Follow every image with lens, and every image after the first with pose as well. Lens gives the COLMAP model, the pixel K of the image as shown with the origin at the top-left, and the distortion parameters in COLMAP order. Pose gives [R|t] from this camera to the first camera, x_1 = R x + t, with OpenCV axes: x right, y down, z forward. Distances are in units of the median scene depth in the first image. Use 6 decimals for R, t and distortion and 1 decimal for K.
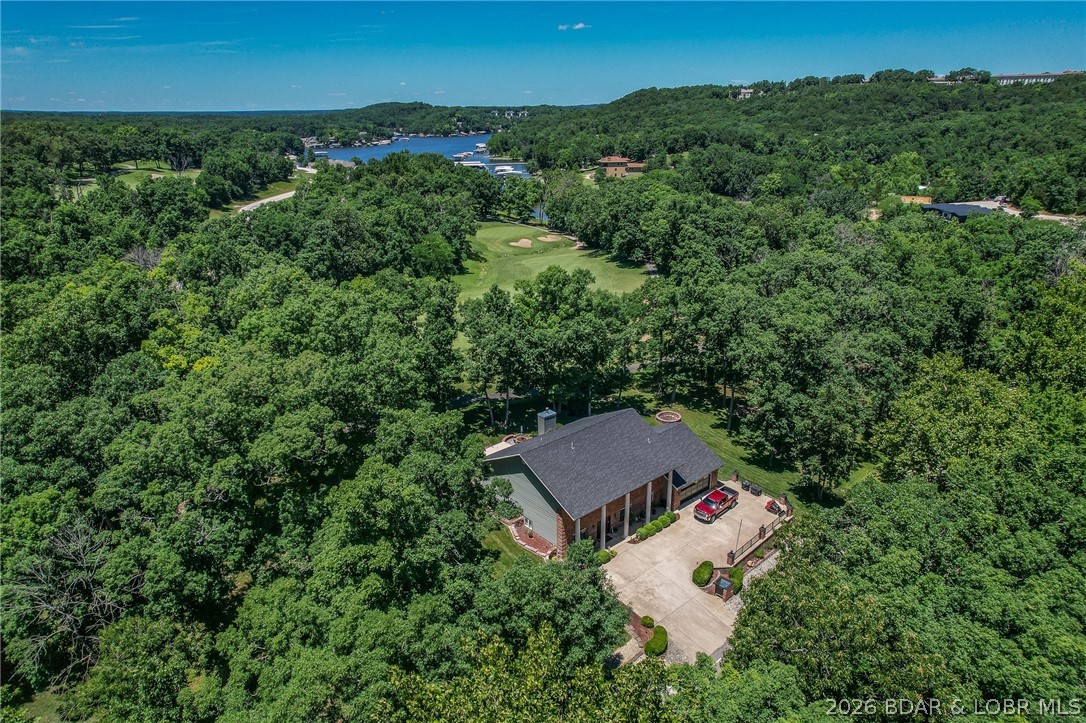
lens RADIAL K [[695.9, 0, 543.0], [0, 695.9, 361.5], [0, 0, 1]] dist [-0.031586, 0.002116]
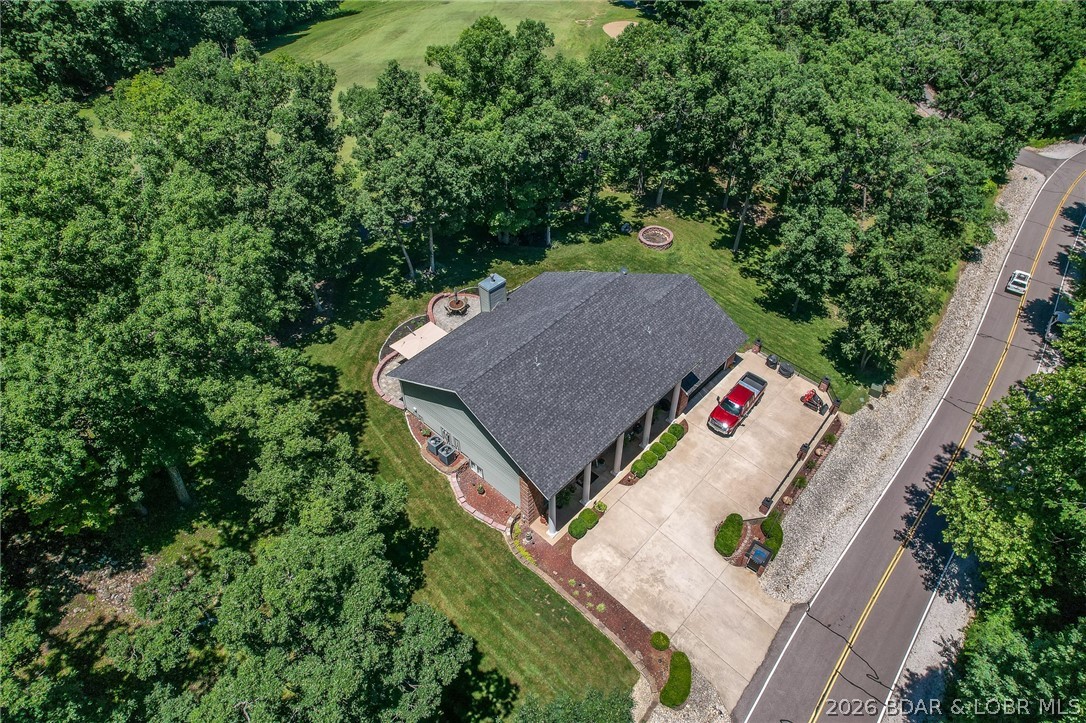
lens RADIAL K [[695.9, 0, 543.0], [0, 695.9, 361.5], [0, 0, 1]] dist [-0.031586, 0.002116]
pose [[0.995220, -0.062042, 0.075419, -0.000538], [0.026662, 0.915549, 0.401322, -0.109146], [-0.093949, -0.397393, 0.912827, 0.330597]]
